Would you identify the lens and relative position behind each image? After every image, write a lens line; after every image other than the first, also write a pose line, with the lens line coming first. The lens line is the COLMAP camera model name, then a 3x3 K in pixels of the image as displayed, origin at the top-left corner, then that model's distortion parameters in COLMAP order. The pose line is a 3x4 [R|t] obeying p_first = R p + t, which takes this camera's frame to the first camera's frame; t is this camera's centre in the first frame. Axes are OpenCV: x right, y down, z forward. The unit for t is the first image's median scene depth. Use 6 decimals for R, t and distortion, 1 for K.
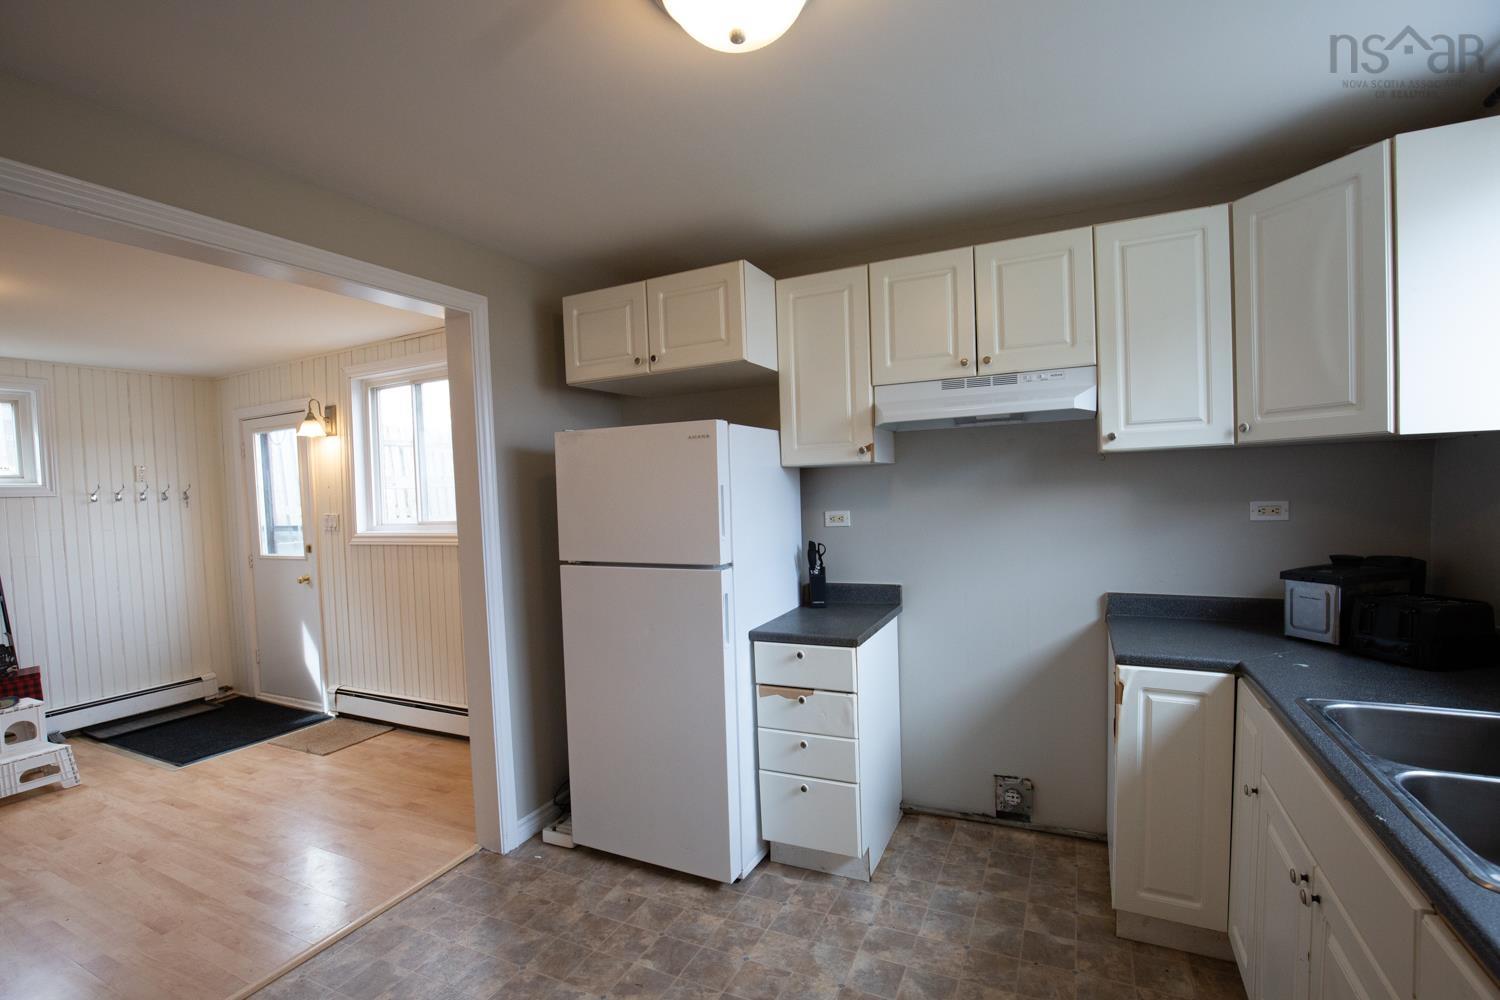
lens RADIAL K [[684.8, 0, 753.6], [0, 684.8, 509.7], [0, 0, 1]] dist [-0.027784, 0.000380]
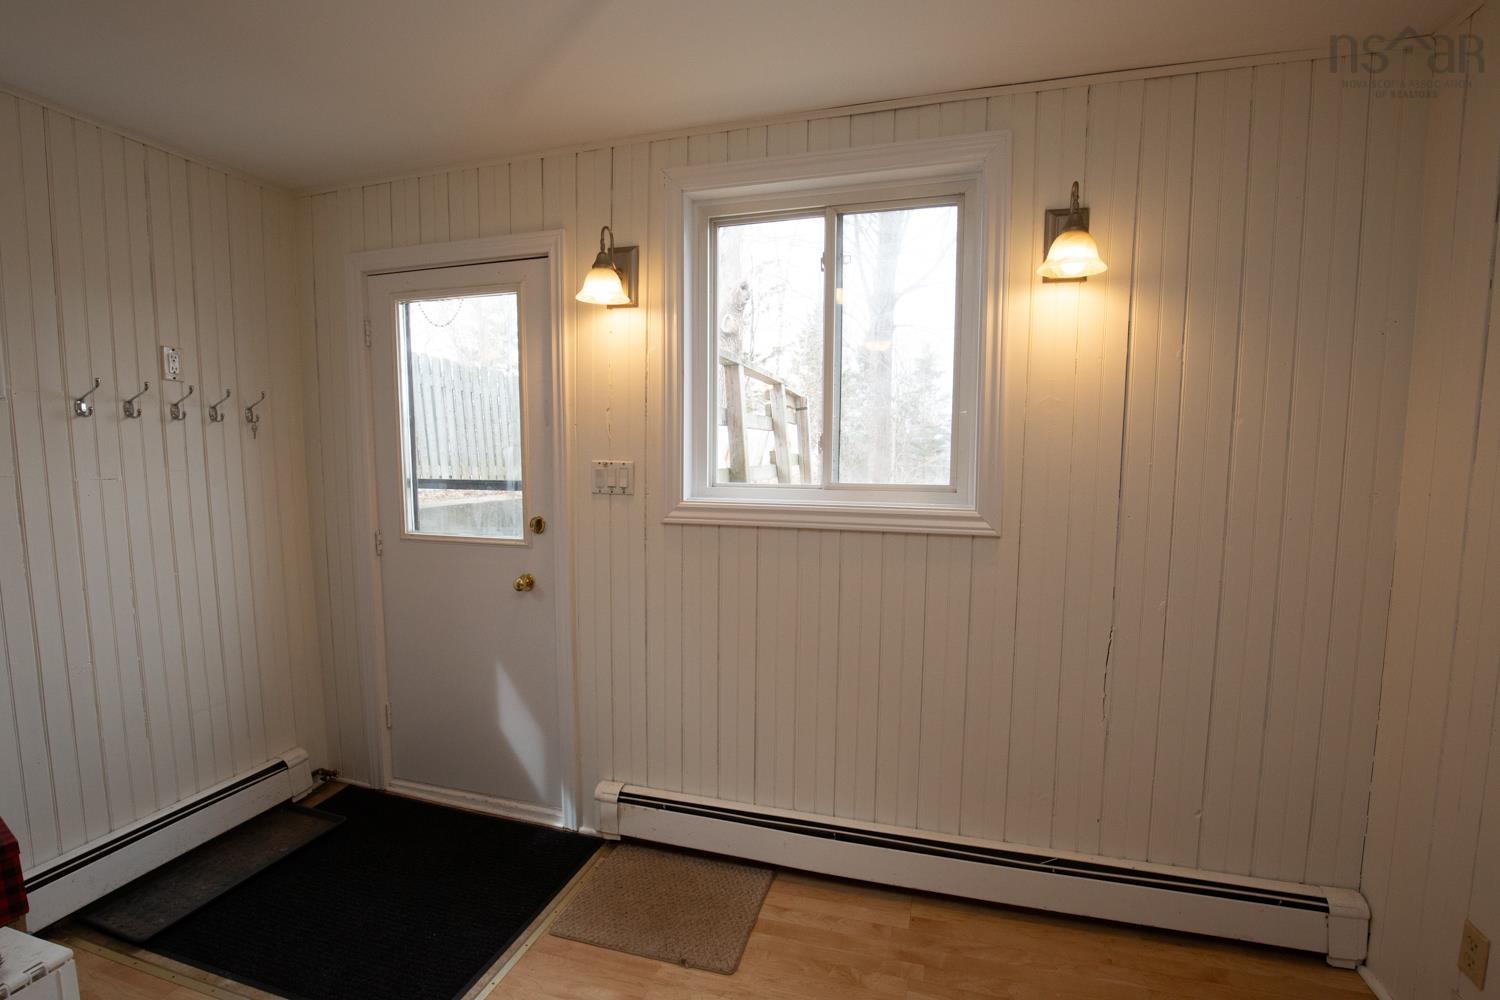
lens RADIAL K [[684.8, 0, 744.6], [0, 684.8, 505.5], [0, 0, 1]] dist [-0.027784, 0.000380]
pose [[0.985960, 0.026917, 0.164800, -0.610908], [-0.035797, 0.998049, 0.051153, 0.009436], [-0.163102, -0.056334, 0.985000, 0.469743]]
